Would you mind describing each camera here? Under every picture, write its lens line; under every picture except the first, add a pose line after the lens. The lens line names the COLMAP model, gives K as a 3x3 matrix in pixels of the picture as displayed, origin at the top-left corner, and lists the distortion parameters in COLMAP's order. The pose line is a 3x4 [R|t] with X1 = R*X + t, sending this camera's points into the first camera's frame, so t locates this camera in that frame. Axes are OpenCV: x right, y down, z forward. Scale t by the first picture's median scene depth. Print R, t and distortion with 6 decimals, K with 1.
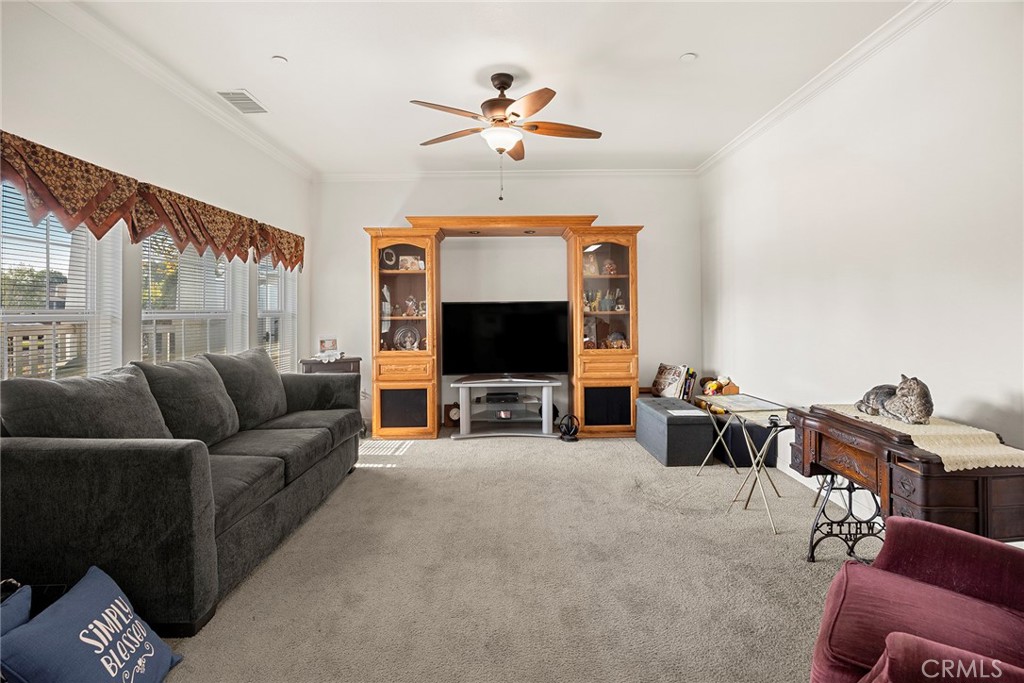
lens RADIAL K [[477.9, 0, 511.6], [0, 477.9, 304.8], [0, 0, 1]] dist [-0.021441, 0.000336]
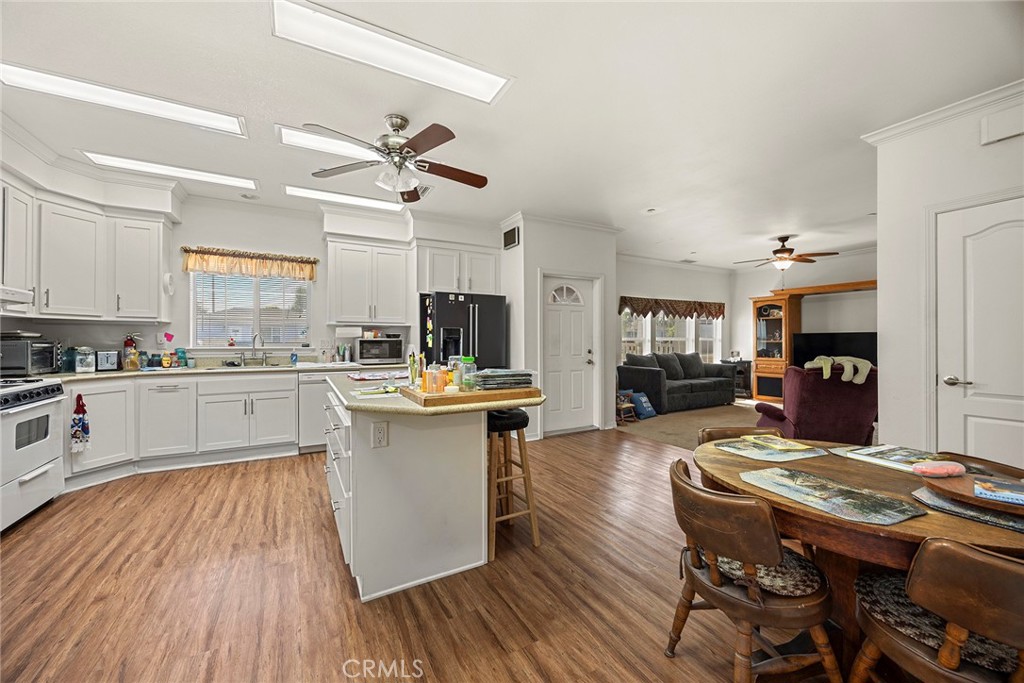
lens RADIAL K [[393.7, 0, 512.0], [0, 393.7, 341.5], [0, 0, 1]] dist [0.000033, 0.000004]
pose [[0.487909, 0.011750, -0.872816, 0.687209], [0.009843, 0.999772, 0.018962, -0.014396], [0.872839, -0.017843, 0.487682, -0.742933]]
